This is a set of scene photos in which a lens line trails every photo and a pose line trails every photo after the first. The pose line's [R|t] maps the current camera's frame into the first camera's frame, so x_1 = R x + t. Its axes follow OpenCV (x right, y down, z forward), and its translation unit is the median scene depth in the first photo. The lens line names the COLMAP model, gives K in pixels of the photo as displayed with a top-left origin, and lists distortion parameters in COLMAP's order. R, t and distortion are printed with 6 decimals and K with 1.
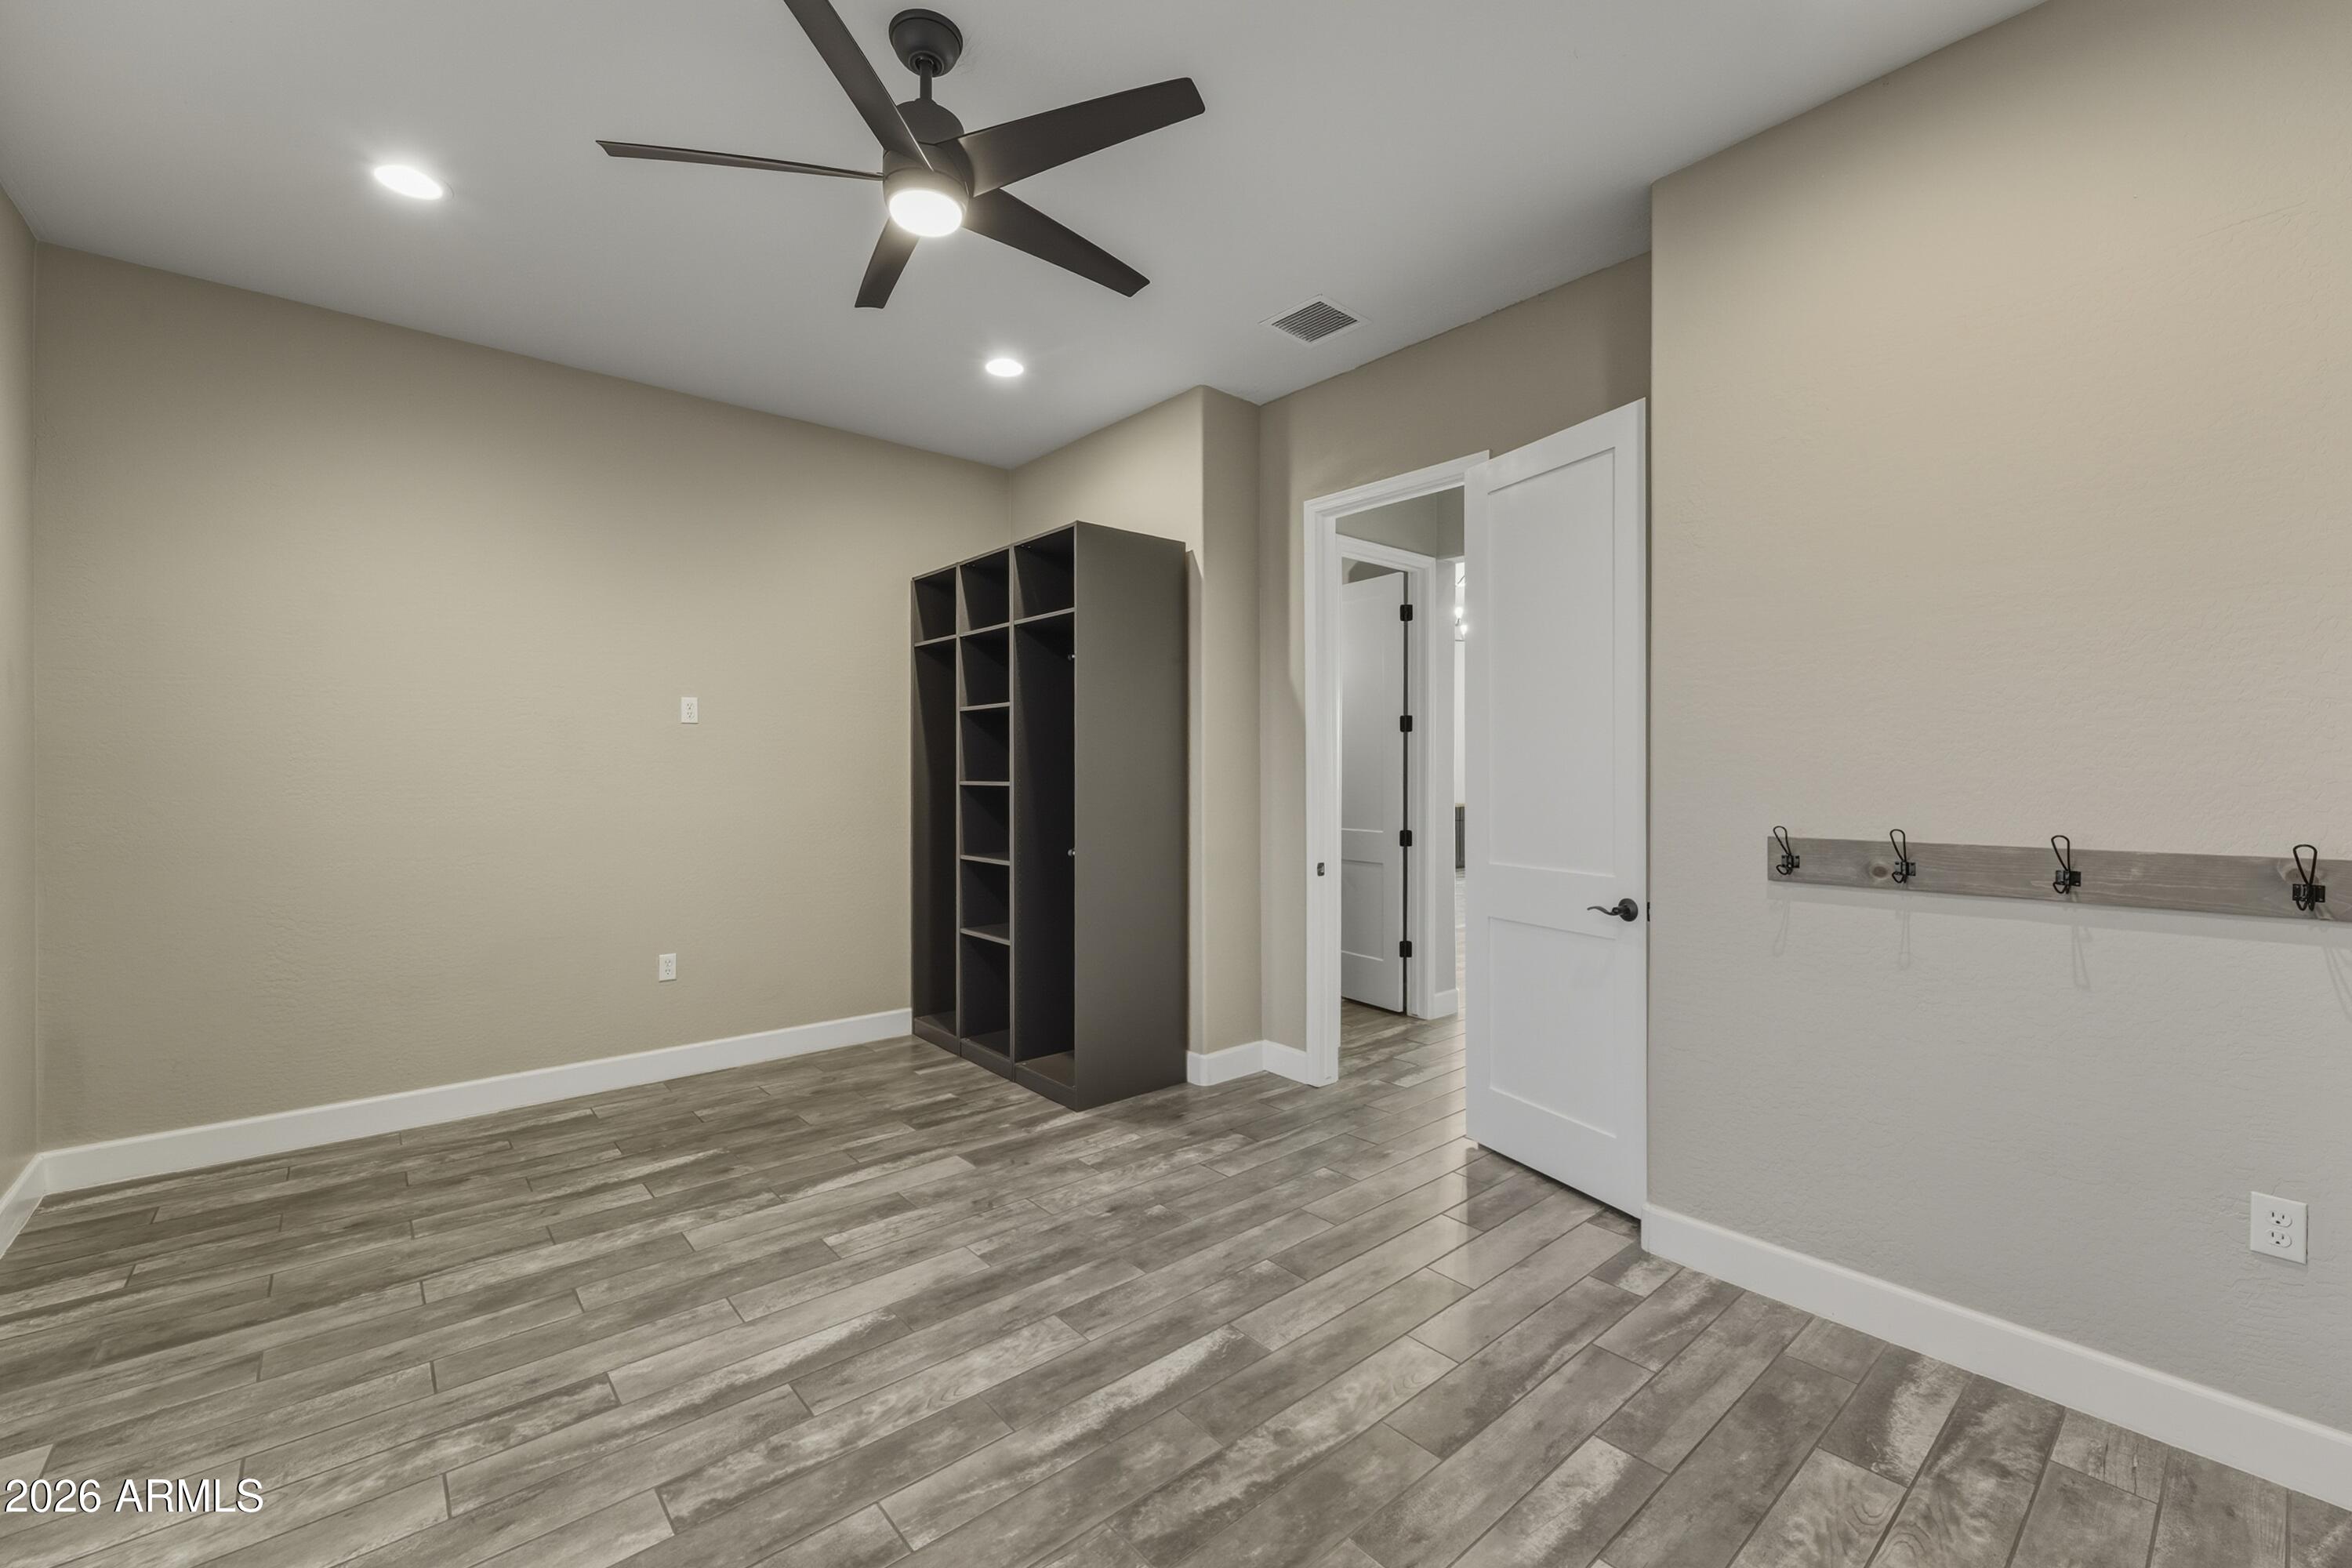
lens RADIAL K [[957.7, 0, 1174.6], [0, 957.7, 776.8], [0, 0, 1]] dist [-0.002543, 0.001352]
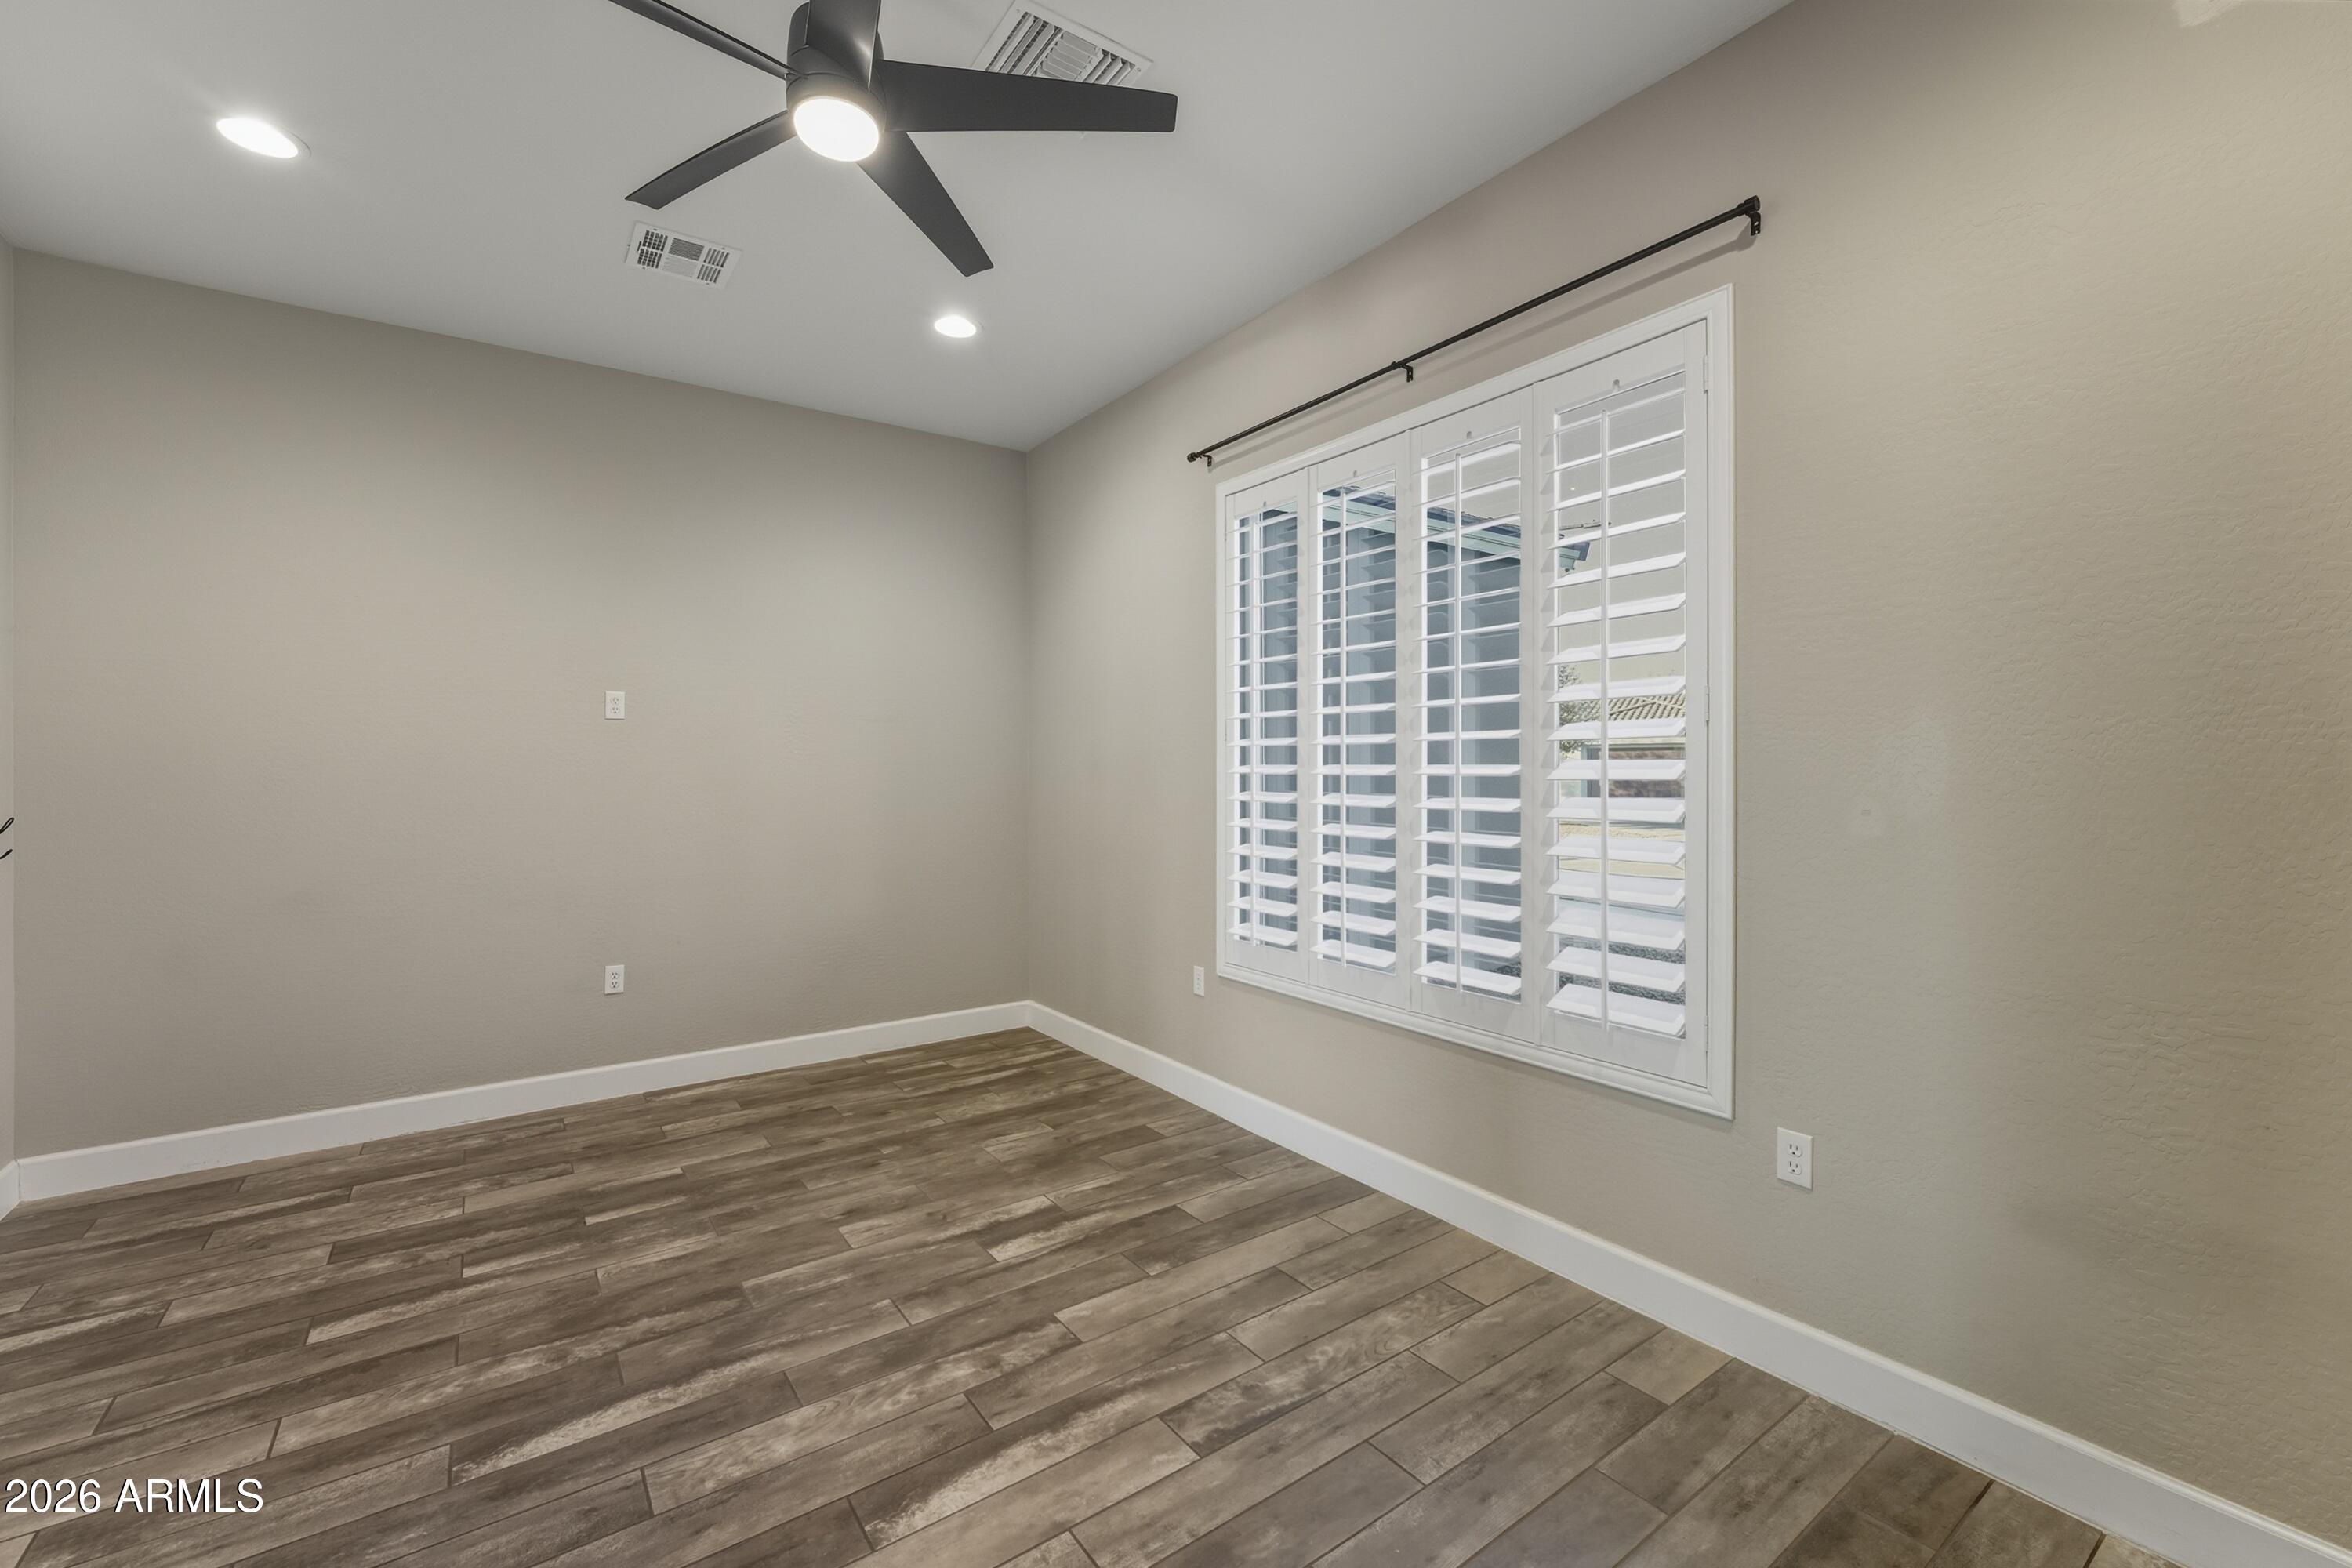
lens RADIAL K [[957.7, 0, 1176.8], [0, 957.7, 776.8], [0, 0, 1]] dist [-0.002543, 0.001352]
pose [[-0.996308, 0.004628, 0.085724, -0.697062], [0.005888, 0.999878, 0.014455, -0.010651], [-0.085647, 0.014906, -0.996214, 1.997819]]
